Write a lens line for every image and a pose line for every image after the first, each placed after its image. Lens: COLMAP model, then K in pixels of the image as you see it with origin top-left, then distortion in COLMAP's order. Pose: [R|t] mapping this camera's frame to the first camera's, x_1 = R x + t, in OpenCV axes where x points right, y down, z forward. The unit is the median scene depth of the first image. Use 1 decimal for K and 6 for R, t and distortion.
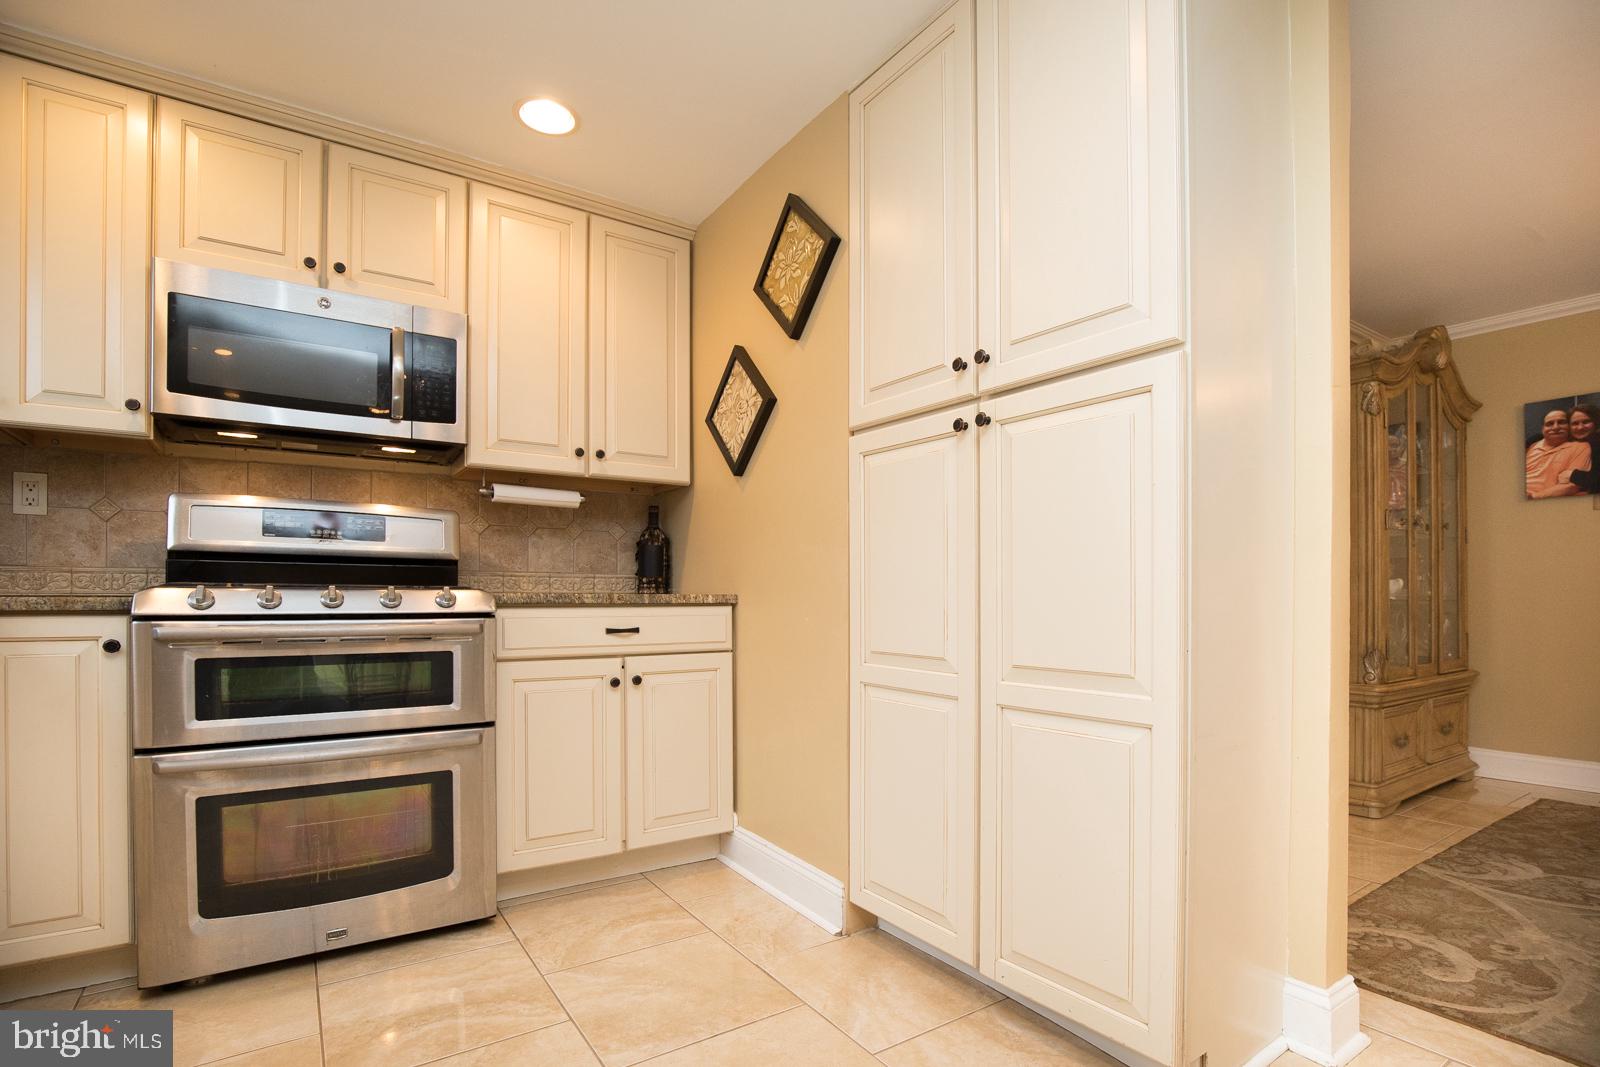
lens RADIAL K [[762.5, 0, 816.9], [0, 762.5, 595.1], [0, 0, 1]] dist [-0.033682, 0.001270]
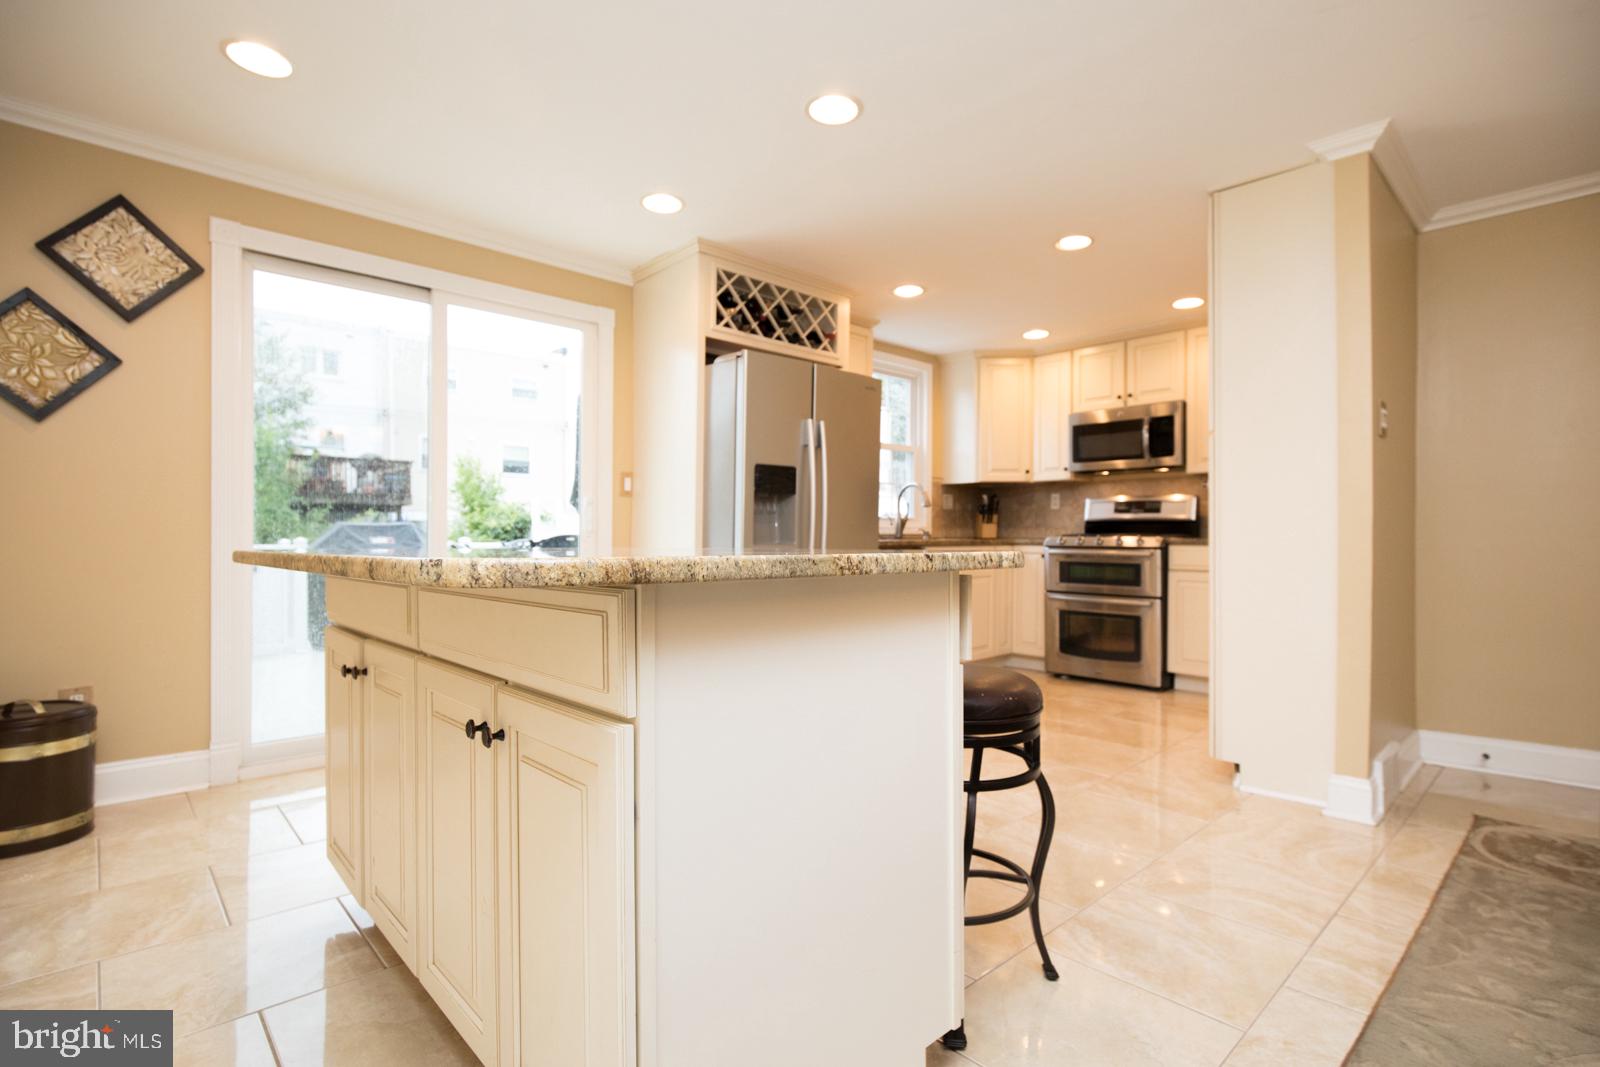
lens RADIAL K [[752.4, 0, 815.5], [0, 752.4, 527.6], [0, 0, 1]] dist [-0.015739, 0.001246]
pose [[0.139894, -0.008380, -0.990131, 1.524914], [-0.000418, 0.999964, -0.008523, -0.015080], [0.990166, 0.001606, 0.139886, -0.271135]]
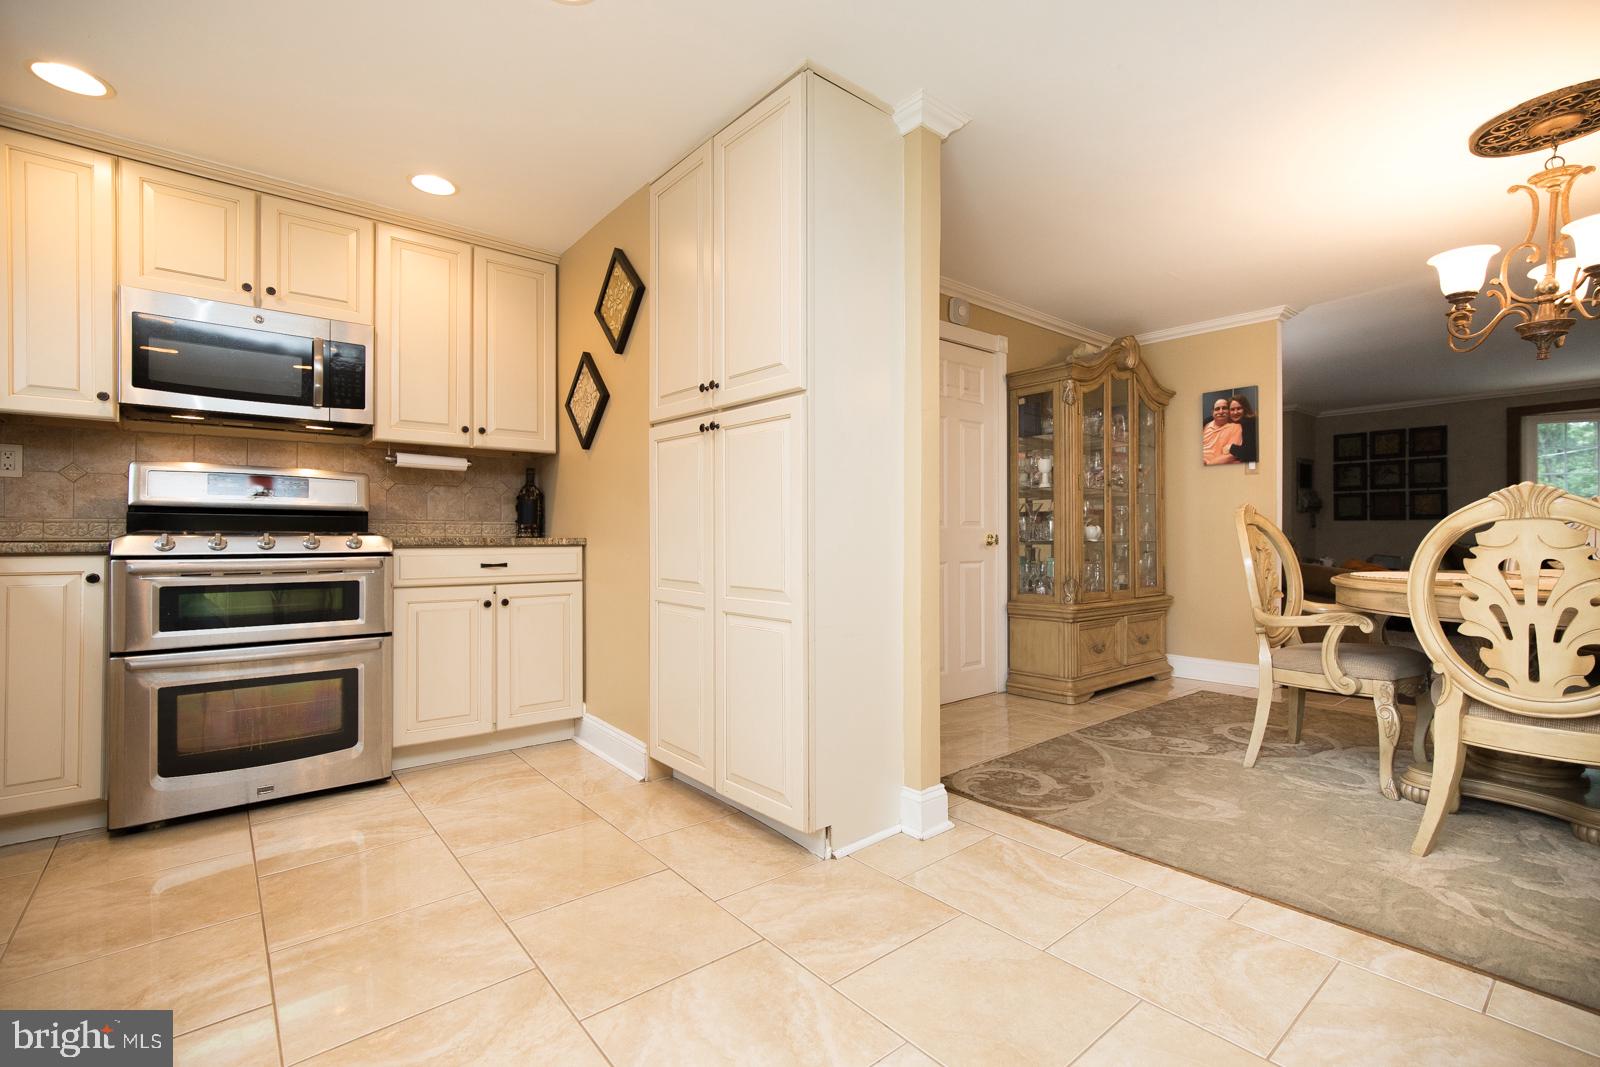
lens RADIAL K [[717.5, 0, 791.5], [0, 717.5, 526.7], [0, 0, 1]] dist [-0.010638, 0.002868]
pose [[0.997576, 0.000683, 0.069576, 0.196526], [-0.000008, 0.999953, -0.009702, -0.010146], [-0.069579, 0.009678, 0.997529, -0.324798]]
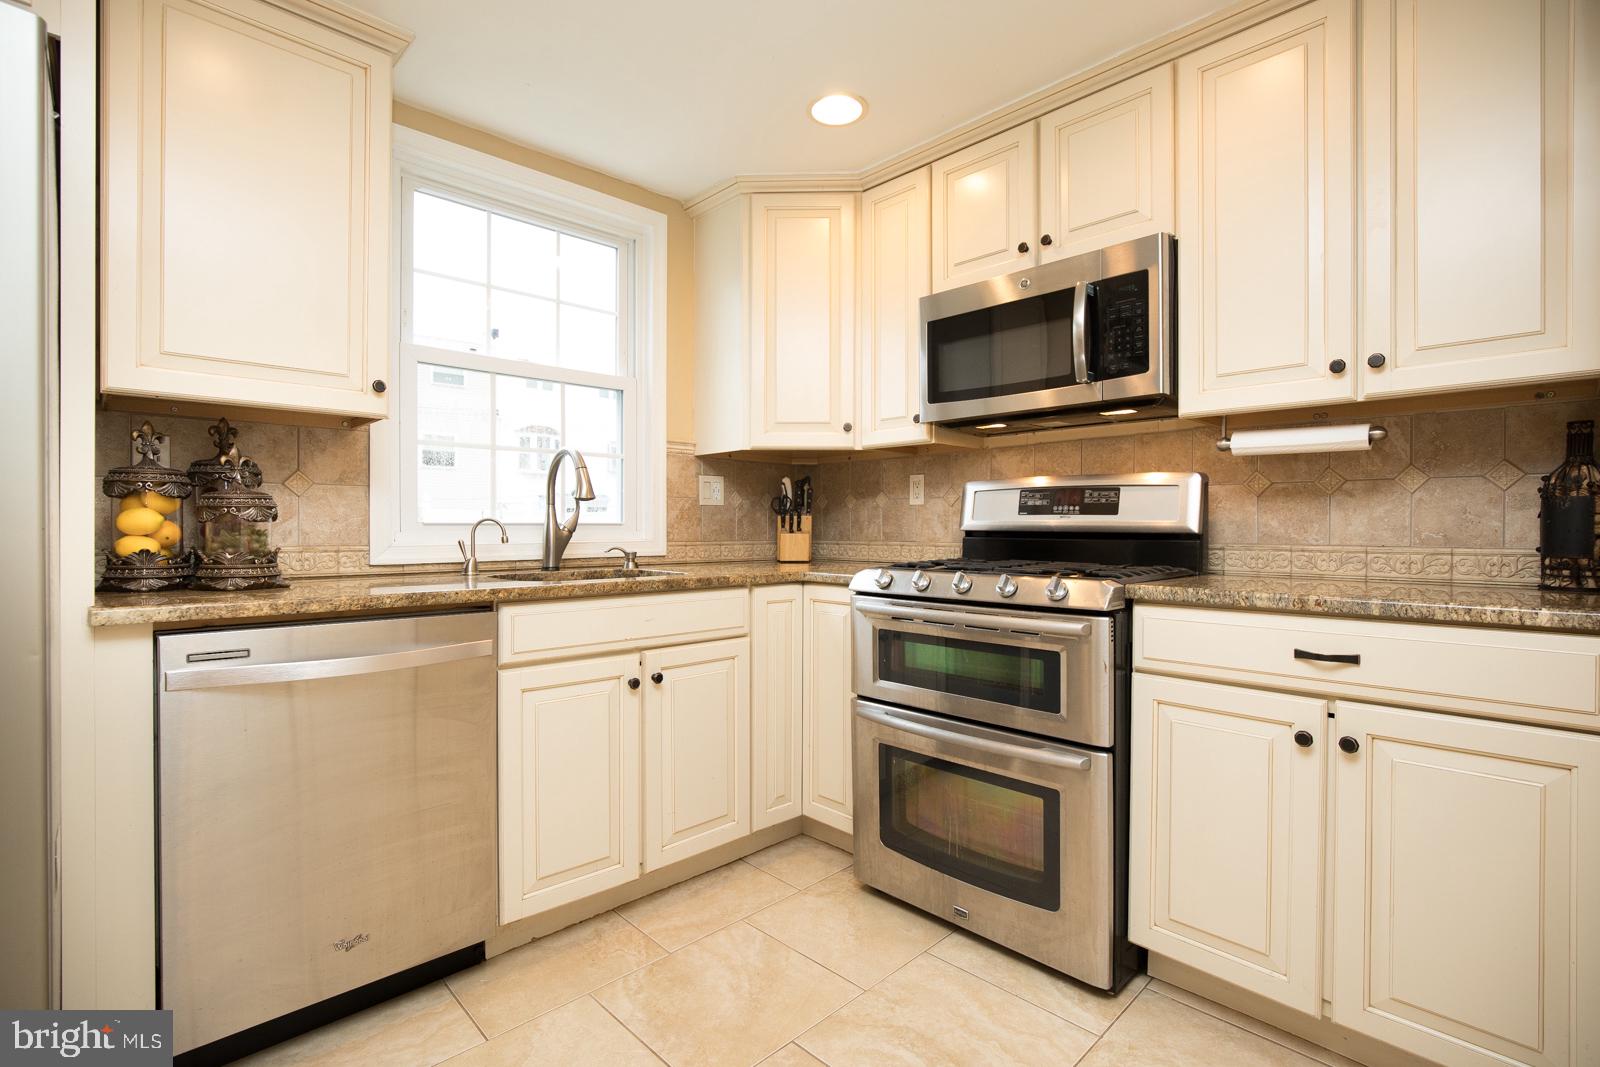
lens RADIAL K [[752.4, 0, 806.7], [0, 752.4, 531.1], [0, 0, 1]] dist [-0.015739, 0.001246]
pose [[0.158534, 0.001975, -0.987352, 0.291321], [0.001752, 0.999996, 0.002282, -0.060912], [0.987352, -0.002092, 0.158530, 0.547941]]
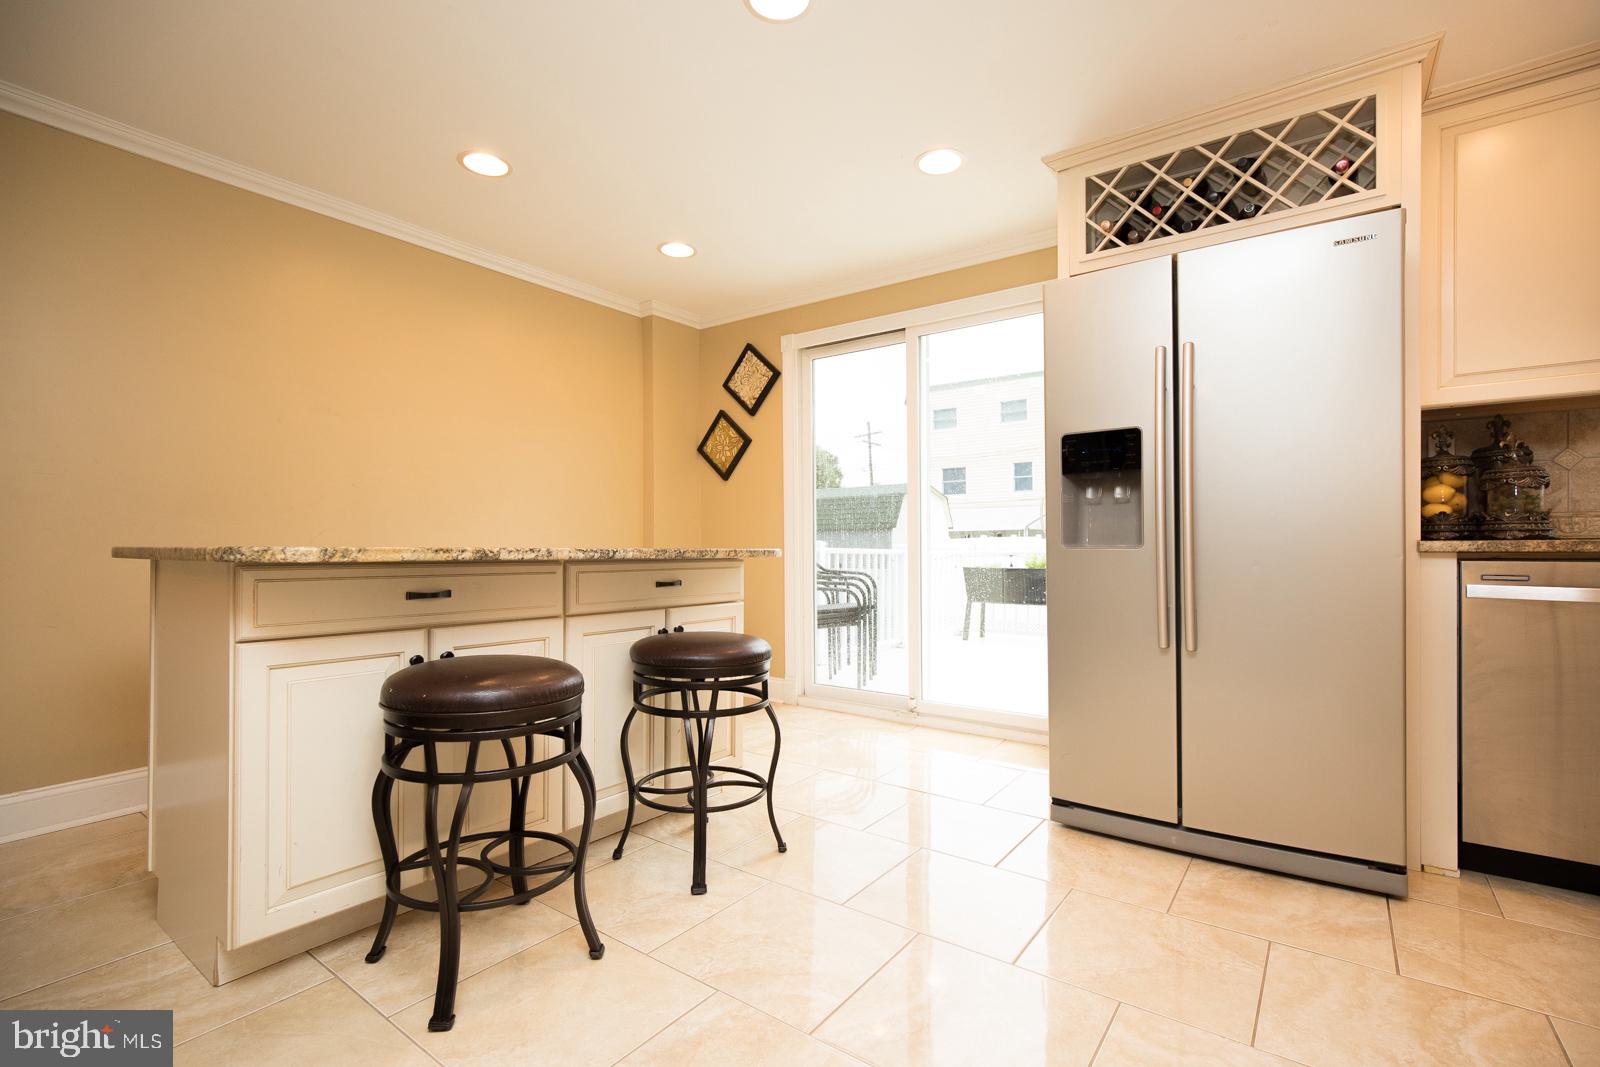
lens RADIAL K [[717.5, 0, 793.3], [0, 717.5, 542.0], [0, 0, 1]] dist [-0.010638, 0.002868]
pose [[-0.950526, 0.005745, -0.310592, 0.682060], [0.007455, 0.999963, -0.004321, -0.001717], [0.310555, -0.006423, -0.950534, 0.711581]]
